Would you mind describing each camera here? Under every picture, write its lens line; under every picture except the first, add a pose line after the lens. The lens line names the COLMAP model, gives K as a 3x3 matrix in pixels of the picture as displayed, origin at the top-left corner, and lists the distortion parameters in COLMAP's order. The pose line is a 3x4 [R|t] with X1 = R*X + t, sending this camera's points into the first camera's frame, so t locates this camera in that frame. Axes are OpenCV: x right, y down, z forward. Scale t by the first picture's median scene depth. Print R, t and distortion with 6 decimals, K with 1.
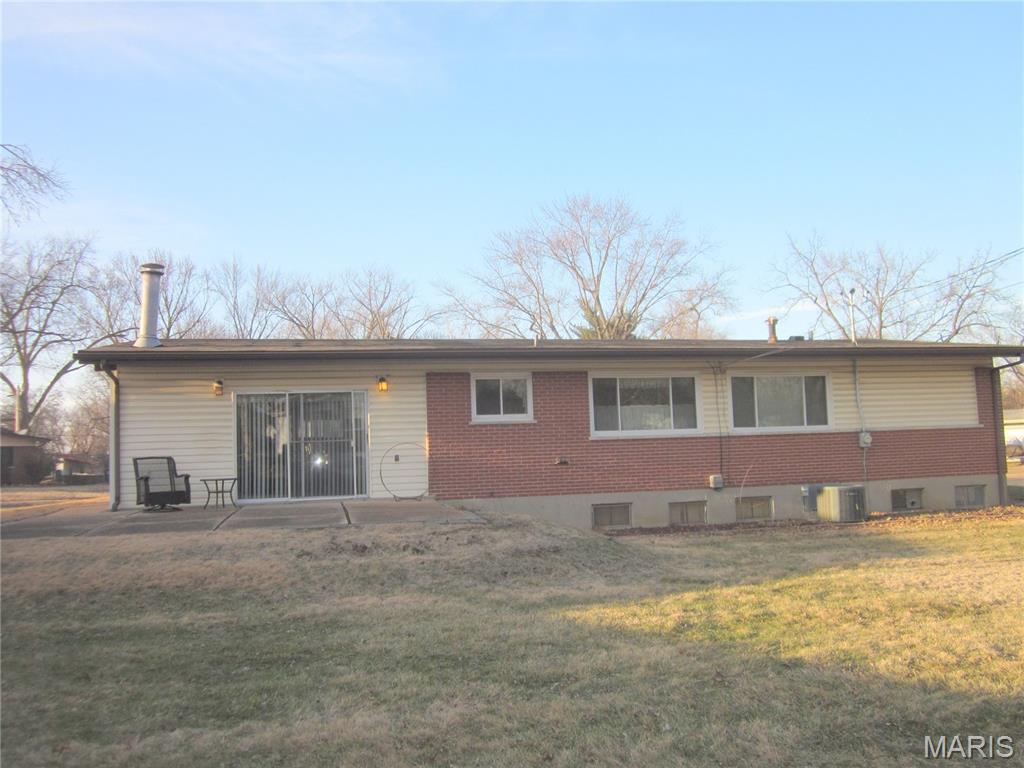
lens RADIAL K [[848.1, 0, 512.5], [0, 848.1, 380.2], [0, 0, 1]] dist [-0.036917, 0.007303]
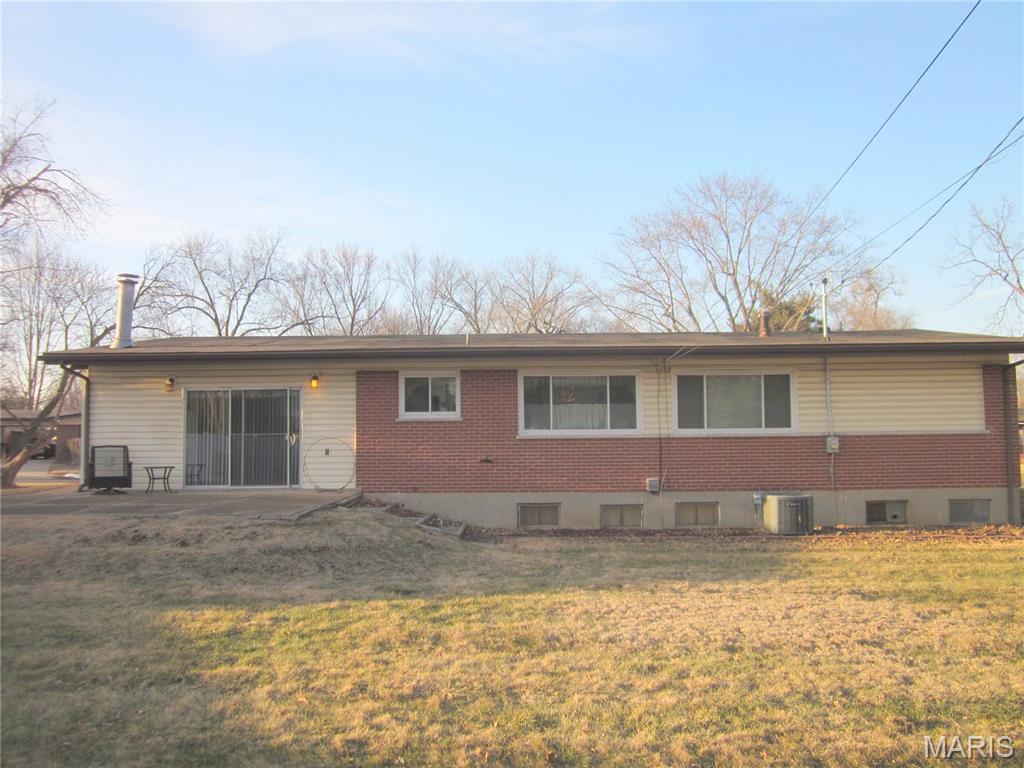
lens RADIAL K [[848.1, 0, 512.6], [0, 848.1, 379.8], [0, 0, 1]] dist [-0.036917, 0.007303]
pose [[0.966940, 0.006677, -0.254918, 0.332137], [-0.001221, 0.999767, 0.021557, -0.019730], [0.255003, -0.020533, 0.966722, 0.035077]]
